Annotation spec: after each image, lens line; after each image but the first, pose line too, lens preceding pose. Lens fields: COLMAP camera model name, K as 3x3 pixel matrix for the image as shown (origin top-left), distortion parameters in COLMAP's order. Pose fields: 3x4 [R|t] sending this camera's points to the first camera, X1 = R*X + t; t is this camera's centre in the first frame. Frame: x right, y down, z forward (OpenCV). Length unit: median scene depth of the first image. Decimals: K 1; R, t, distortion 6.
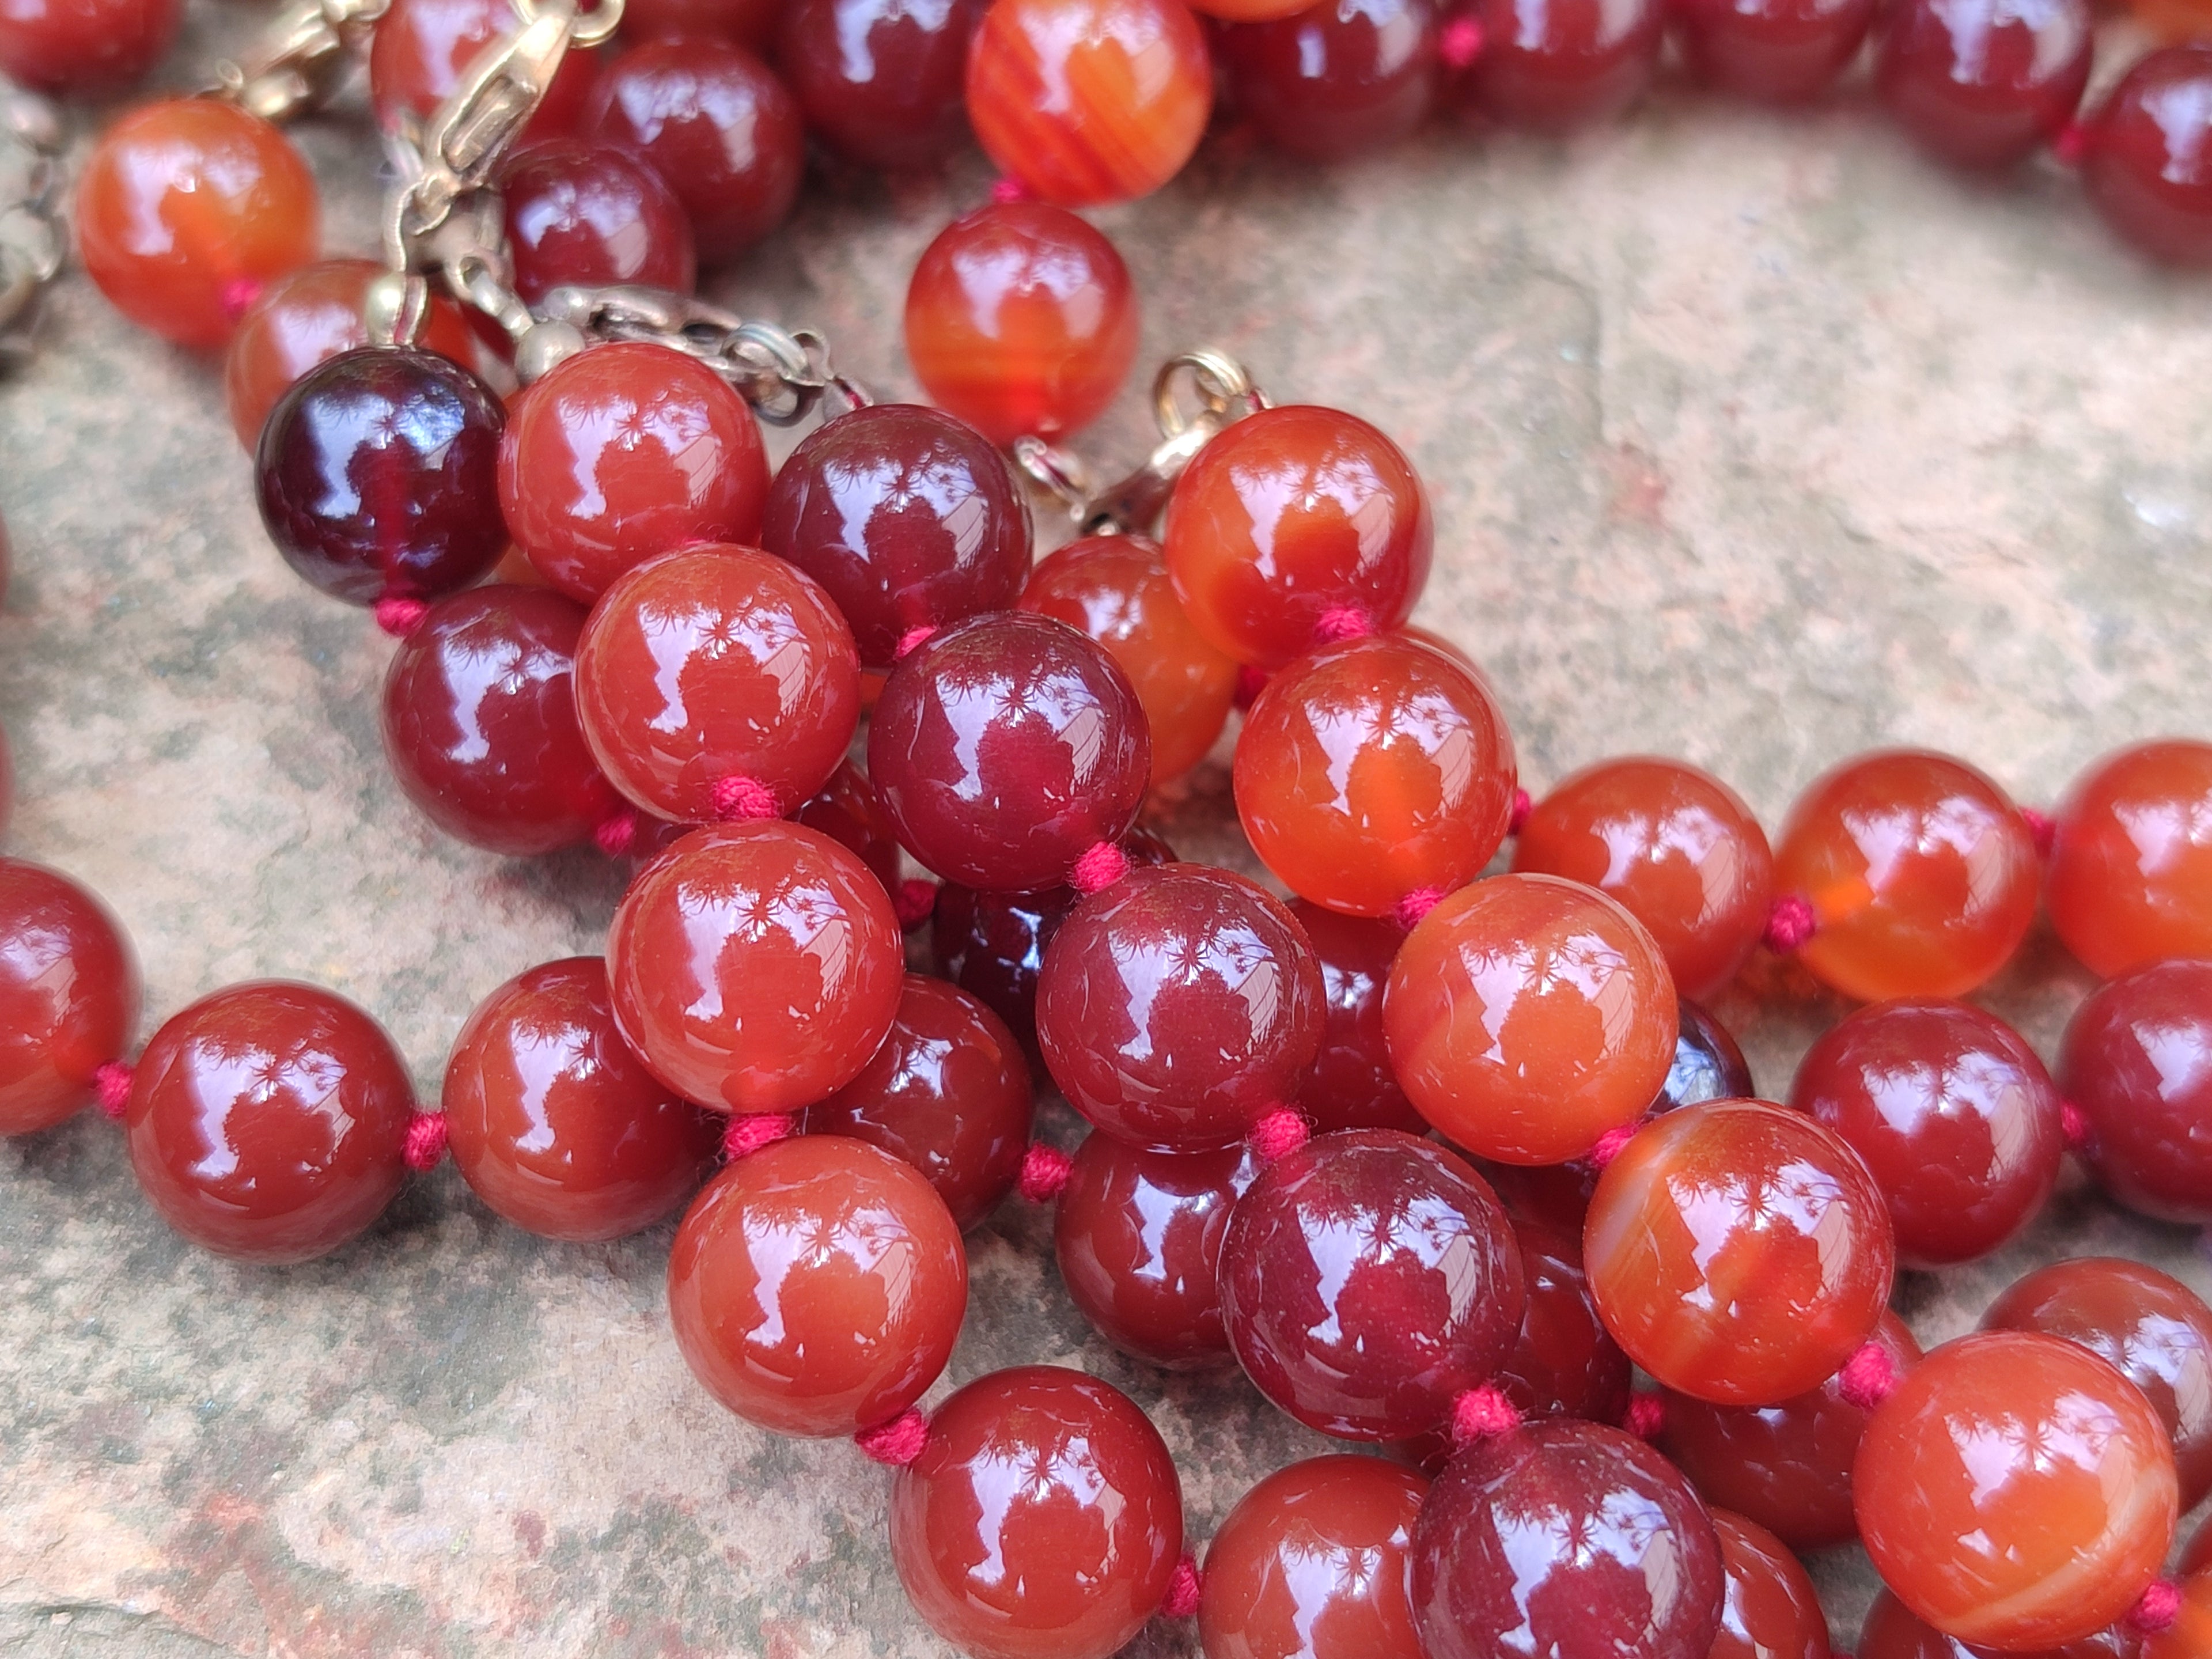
lens RADIAL K [[3608.8, 0, 1265.0], [0, 3608.8, 944.7], [0, 0, 1]] dist [0.103226, -0.909021]
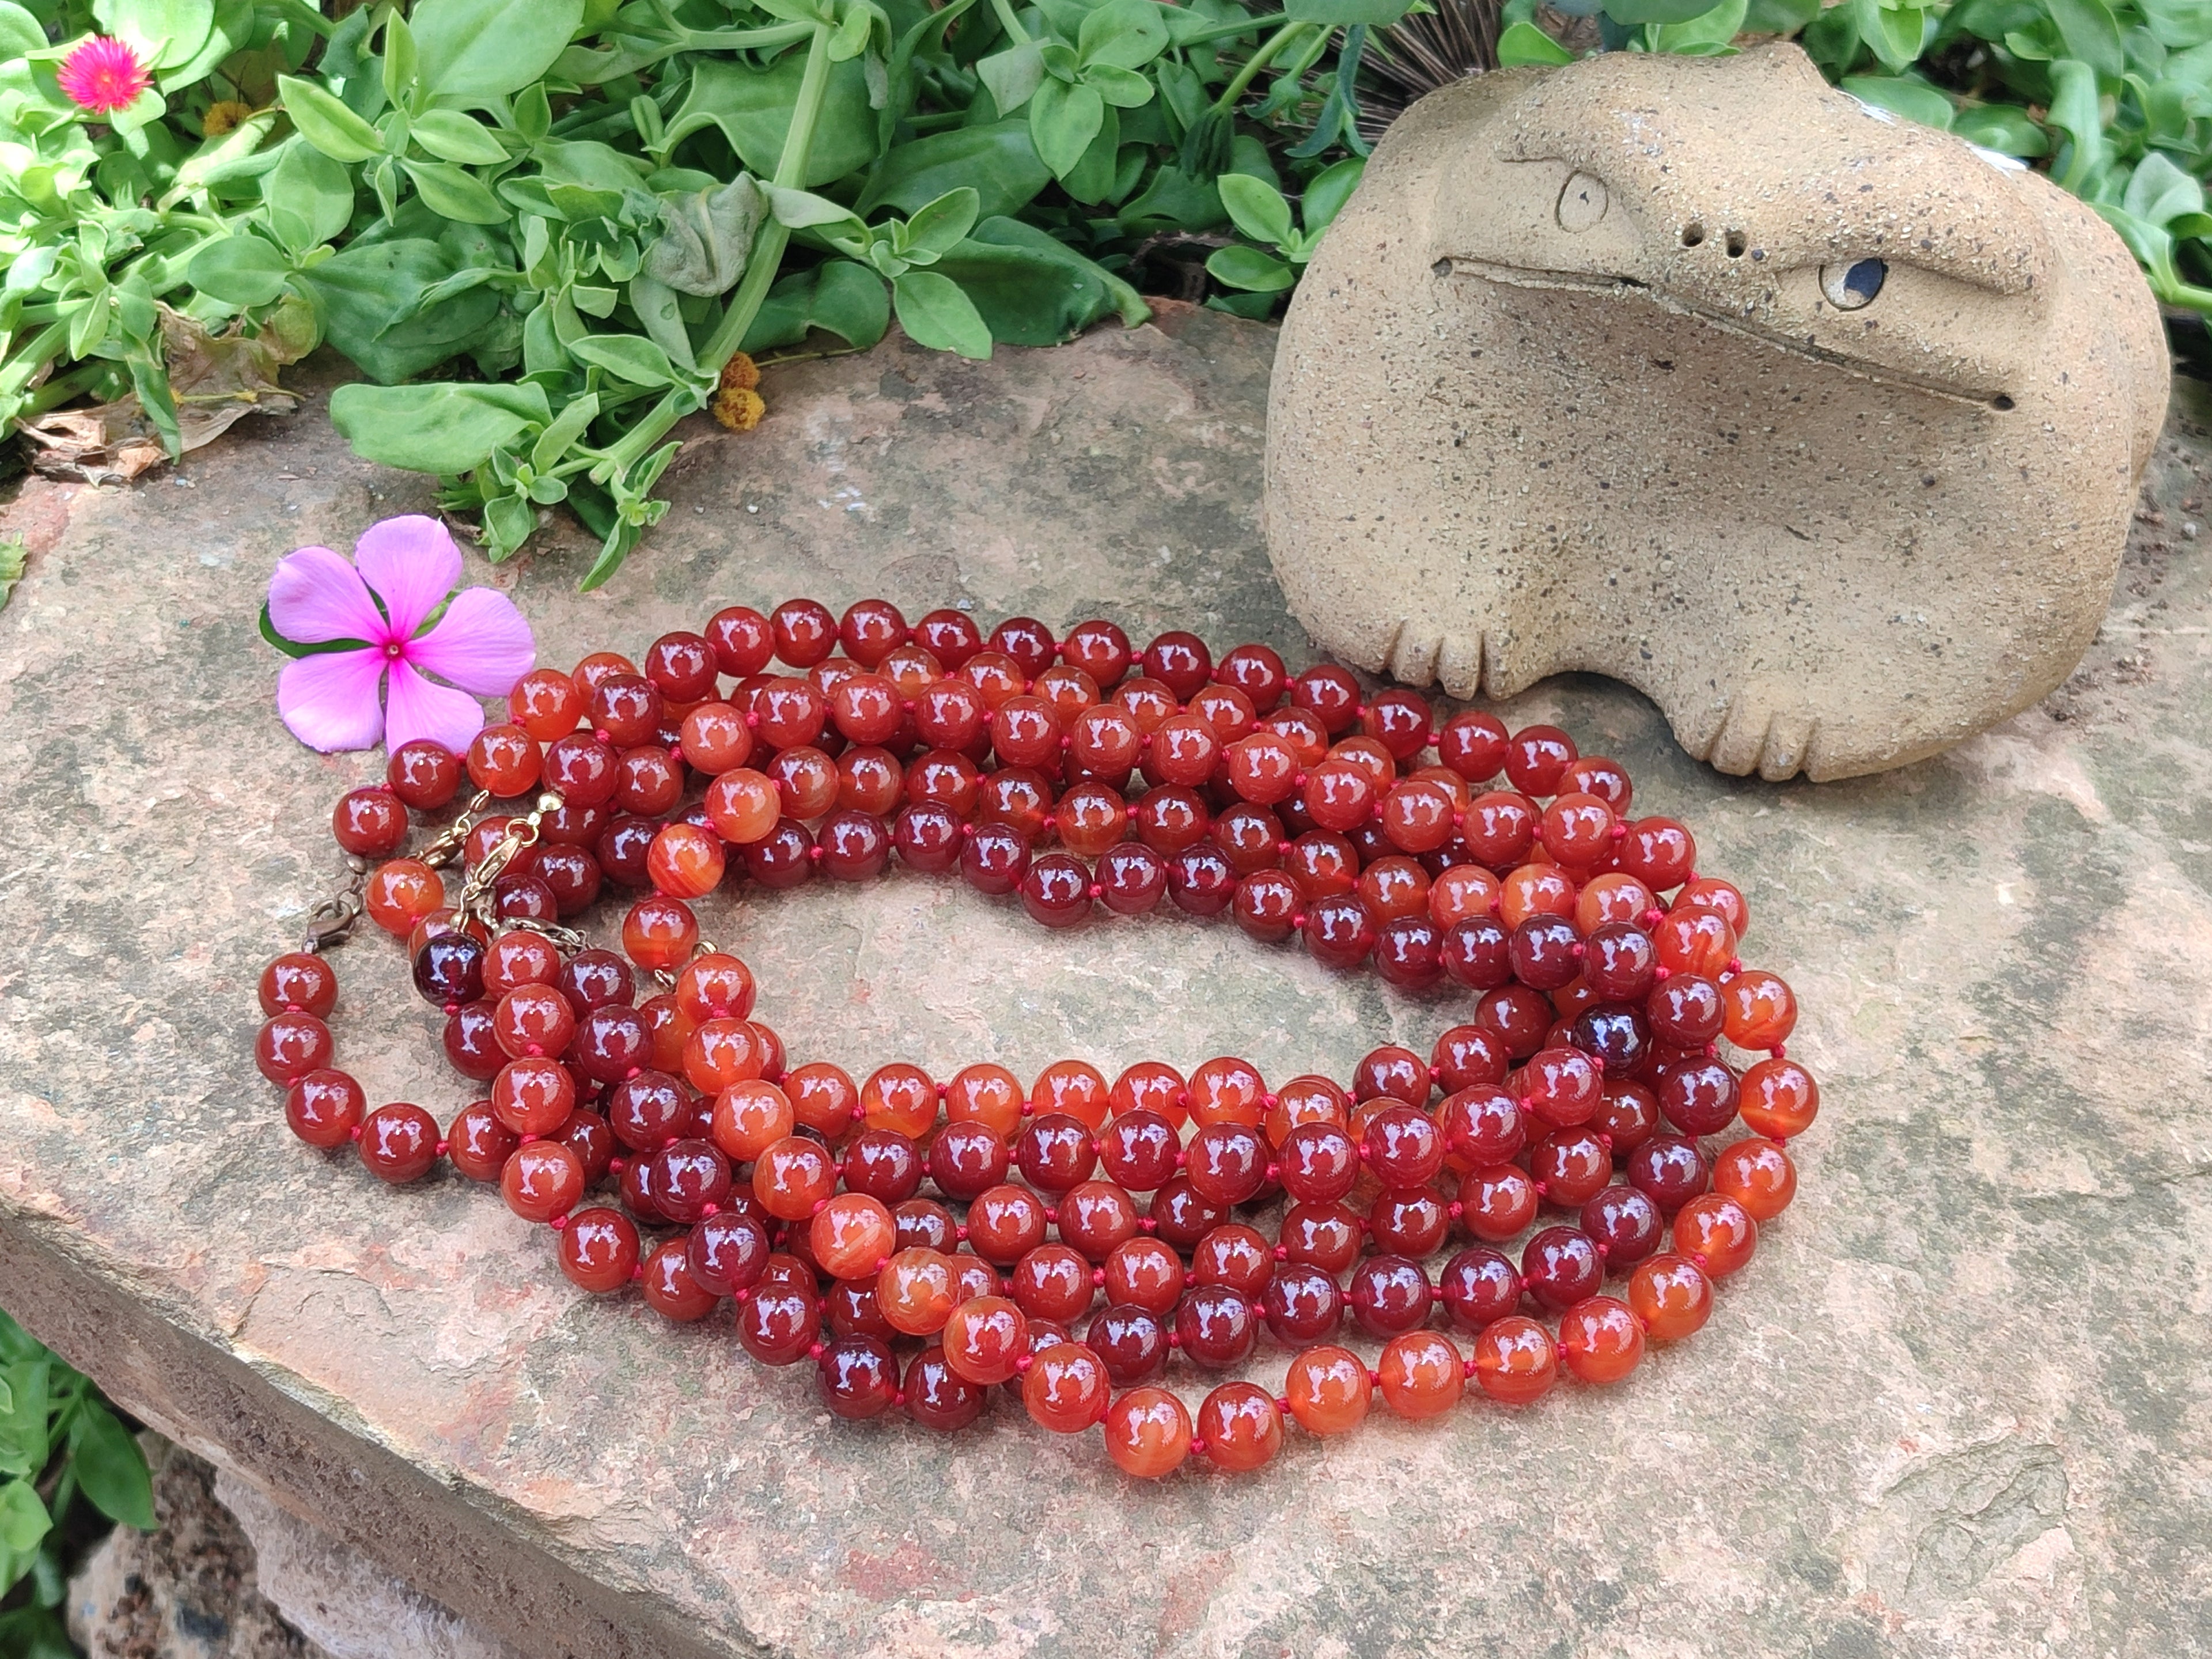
lens RADIAL K [[3608.8, 0, 1265.0], [0, 3608.8, 944.7], [0, 0, 1]] dist [0.103226, -0.909021]
pose [[0.997163, 0.021627, -0.072105, 0.762388], [-0.036500, 0.976623, -0.211840, 0.539041], [0.065838, 0.213870, 0.974641, -2.262736]]
